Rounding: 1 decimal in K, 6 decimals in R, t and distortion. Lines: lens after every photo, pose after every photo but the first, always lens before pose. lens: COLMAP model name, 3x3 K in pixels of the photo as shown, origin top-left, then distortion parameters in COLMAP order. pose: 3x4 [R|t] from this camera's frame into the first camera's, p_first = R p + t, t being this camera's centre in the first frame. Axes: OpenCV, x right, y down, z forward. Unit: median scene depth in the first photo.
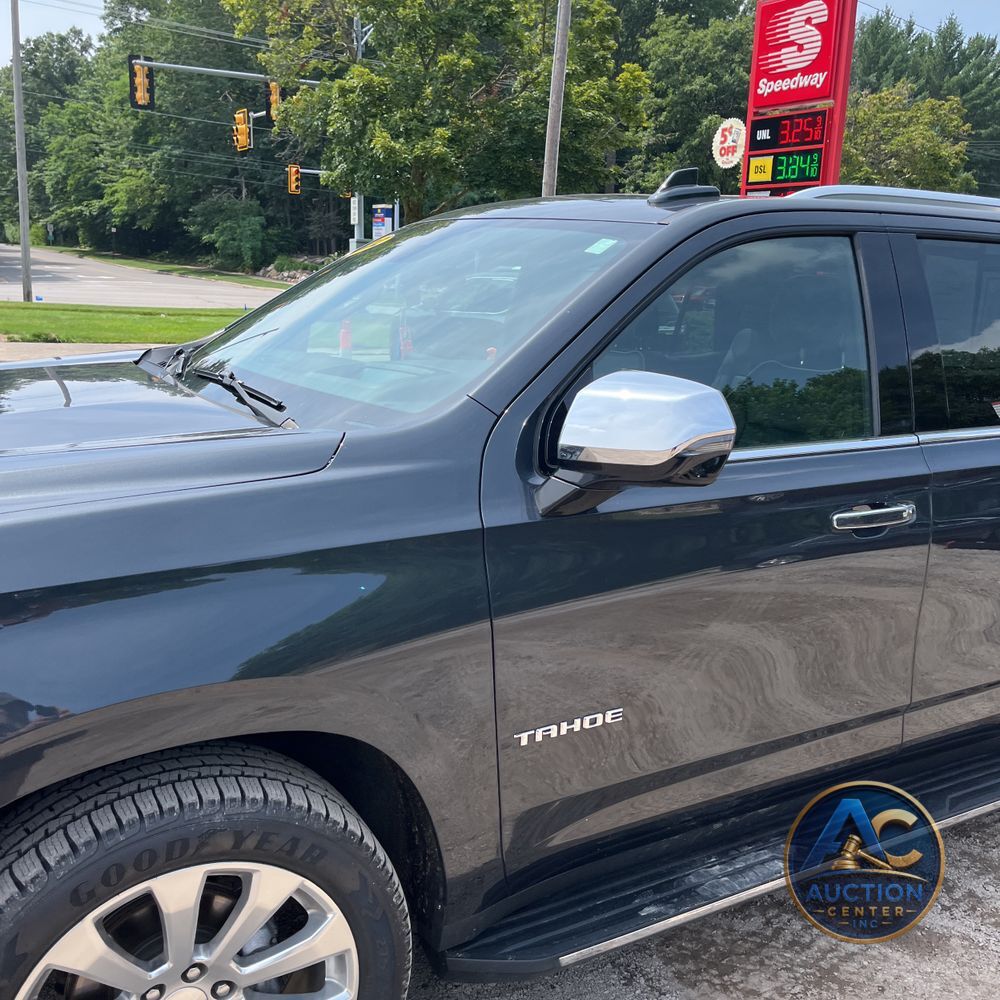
lens RADIAL K [[1019.7, 0, 500.0], [0, 1019.7, 500.0], [0, 0, 1]] dist [0.066401, -0.097993]
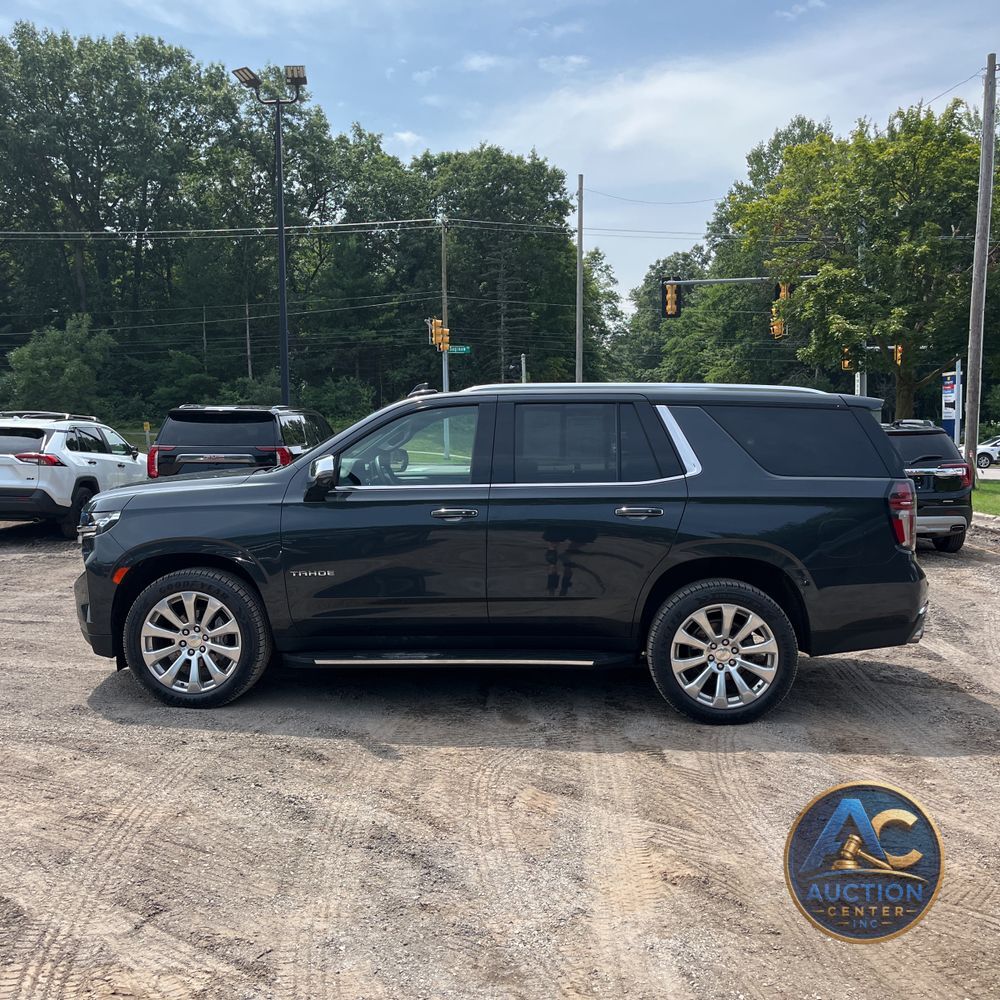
lens RADIAL K [[1008.8, 0, 501.3], [0, 1008.8, 525.5], [0, 0, 1]] dist [0.062696, -0.075505]
pose [[0.832379, 0.008409, -0.554143, 0.237046], [-0.086745, 0.989538, -0.115285, 0.041373], [0.547376, 0.144030, 0.824400, -0.125160]]
